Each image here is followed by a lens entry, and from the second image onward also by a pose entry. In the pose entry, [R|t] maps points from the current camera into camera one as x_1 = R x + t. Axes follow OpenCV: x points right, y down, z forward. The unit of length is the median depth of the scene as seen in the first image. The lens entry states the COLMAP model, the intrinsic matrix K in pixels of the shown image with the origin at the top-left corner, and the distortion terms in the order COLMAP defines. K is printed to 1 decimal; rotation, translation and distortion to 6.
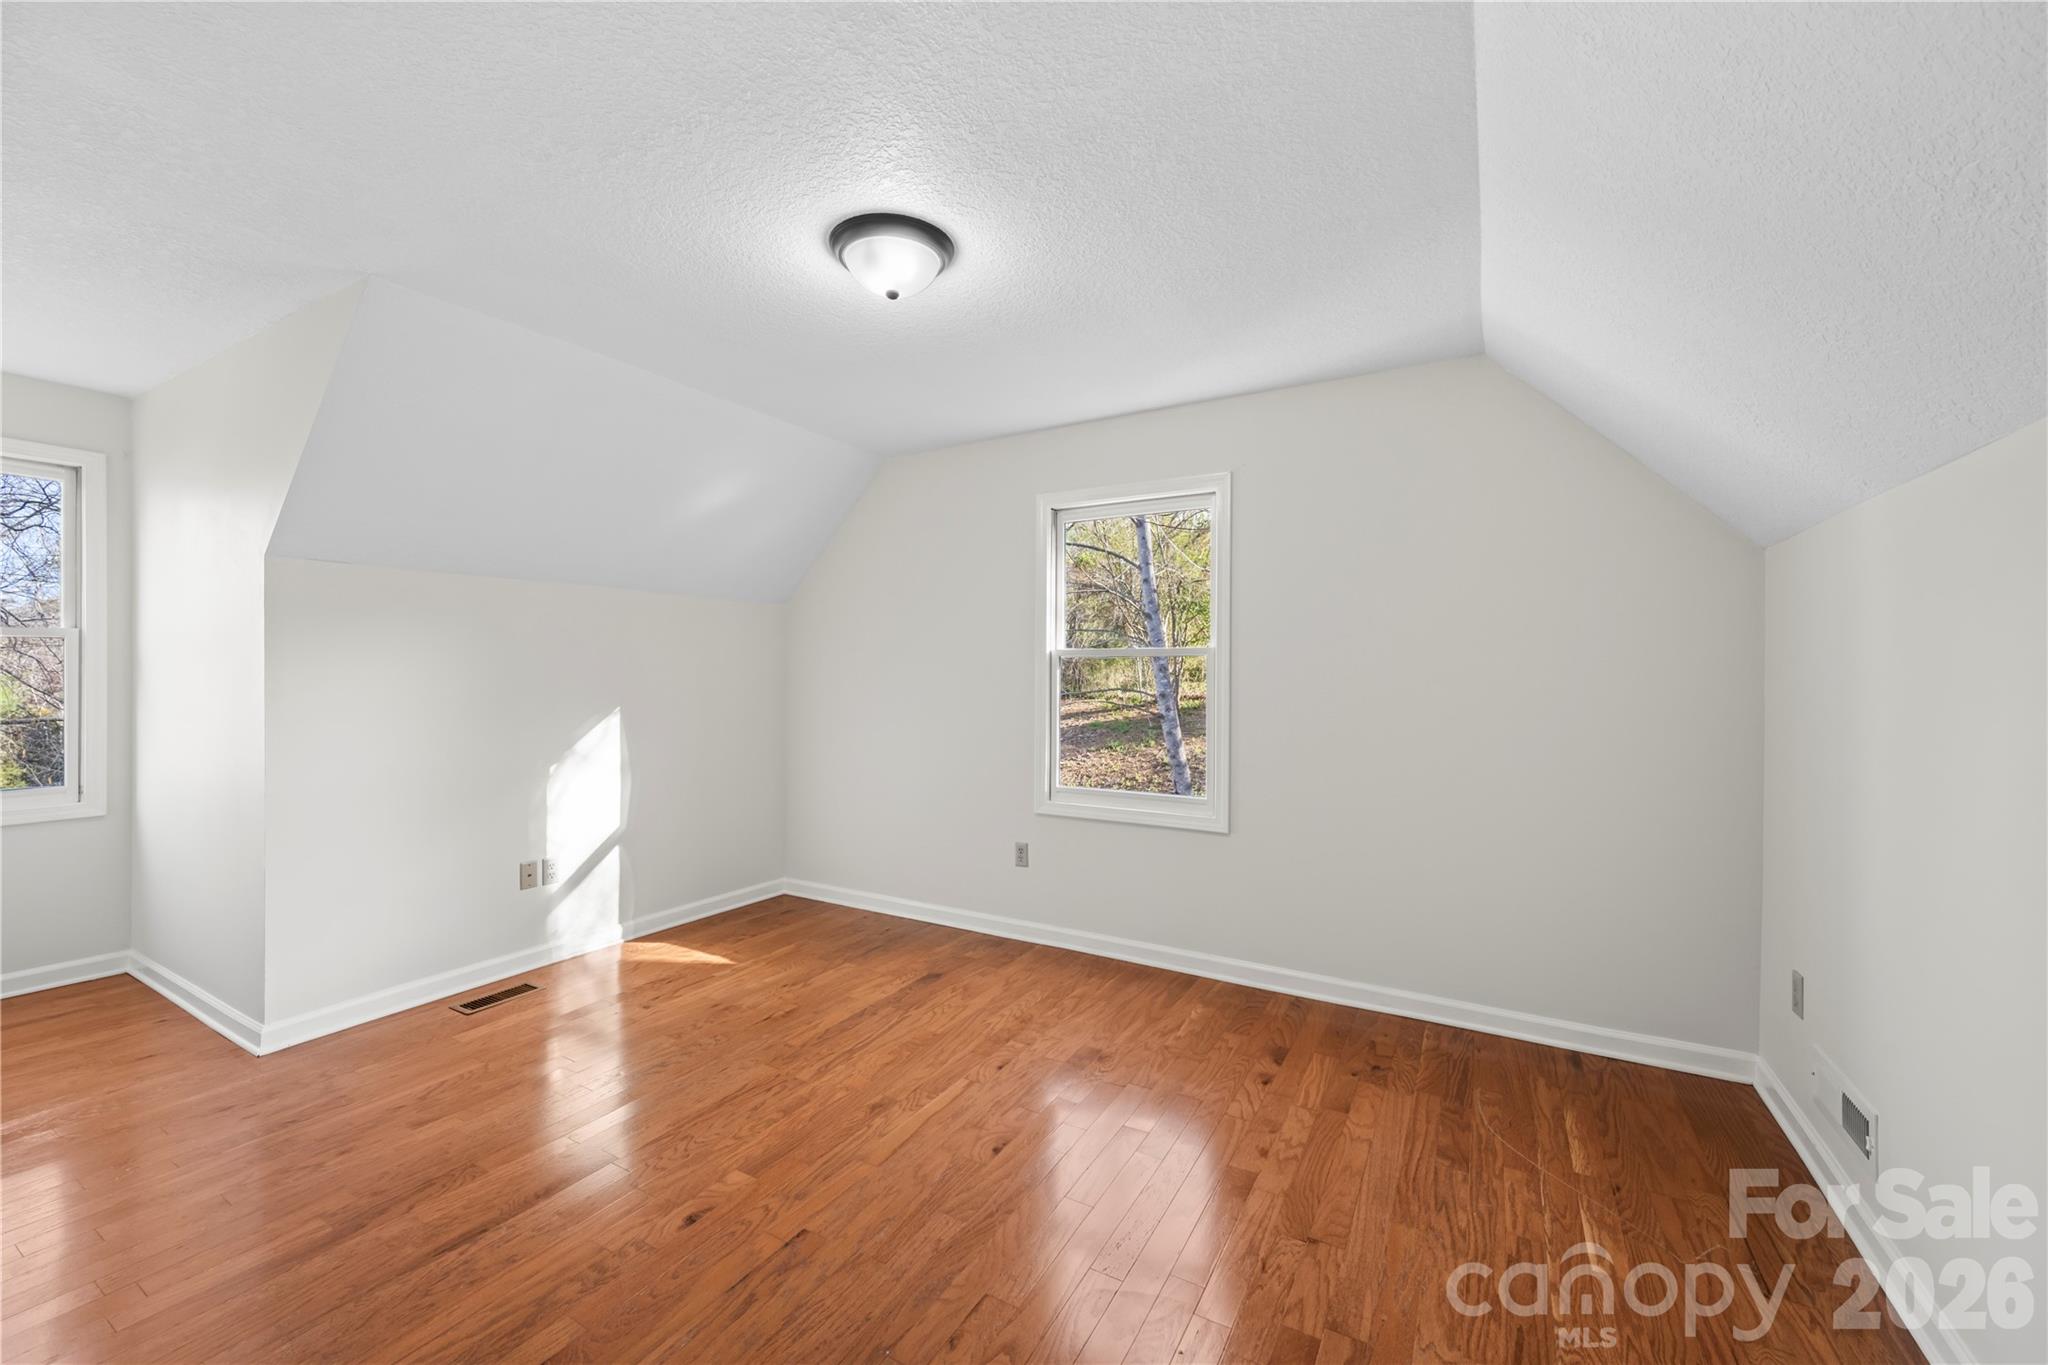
lens RADIAL K [[822.9, 0, 1004.6], [0, 822.9, 682.6], [0, 0, 1]] dist [-0.003838, -0.000117]
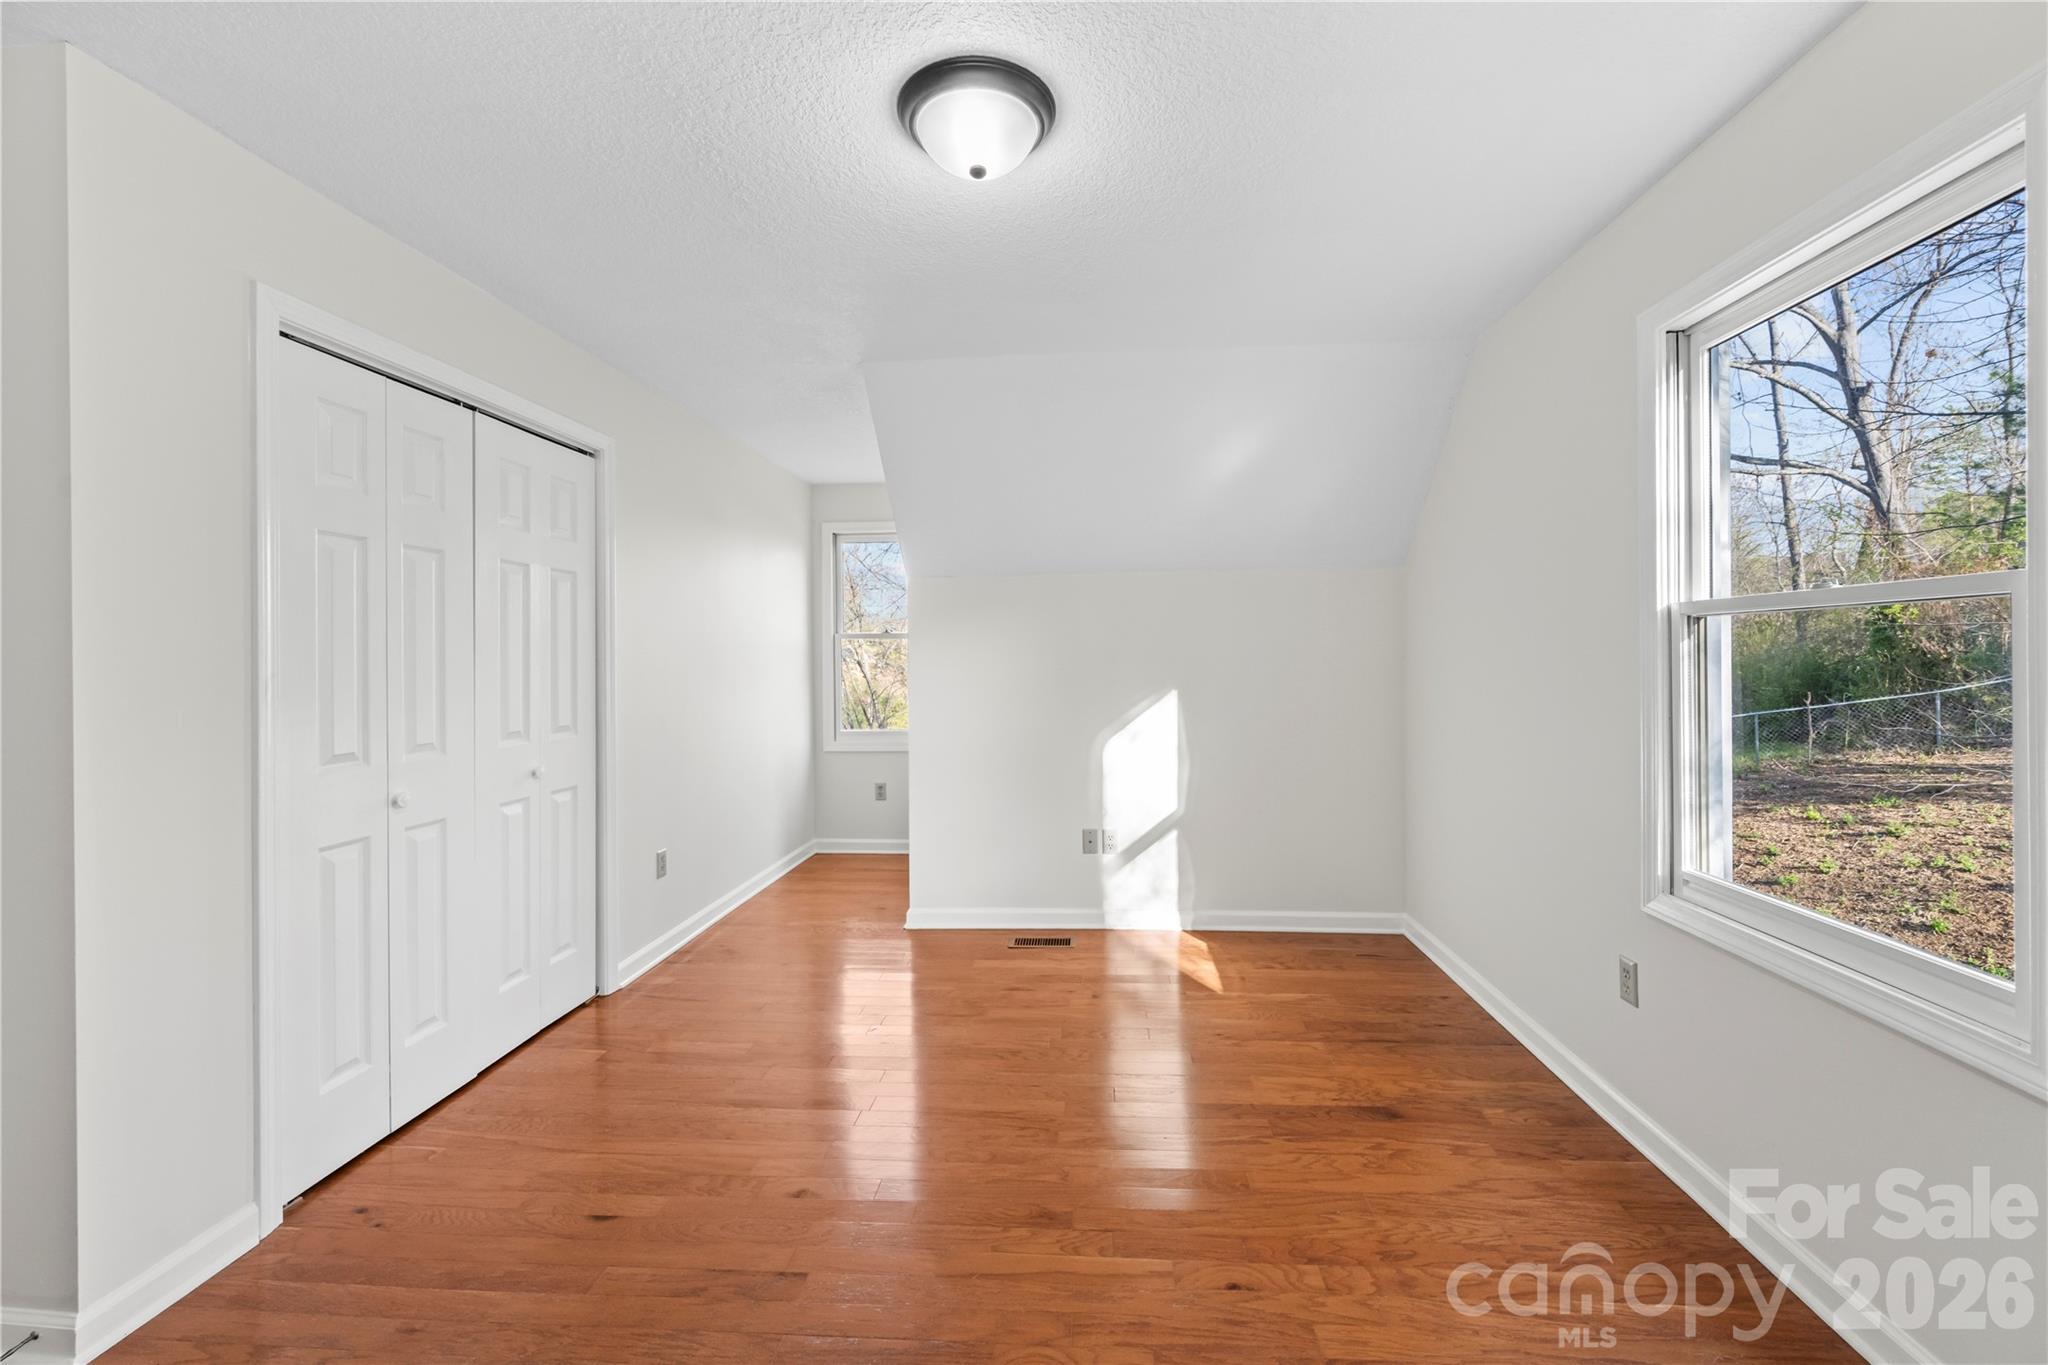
lens RADIAL K [[822.9, 0, 1024.8], [0, 822.9, 662.9], [0, 0, 1]] dist [-0.003838, -0.000117]
pose [[0.447331, 0.001337, -0.894368, 0.347814], [0.000512, 0.999998, 0.001751, -0.004228], [0.894369, -0.001241, 0.447329, 0.420825]]
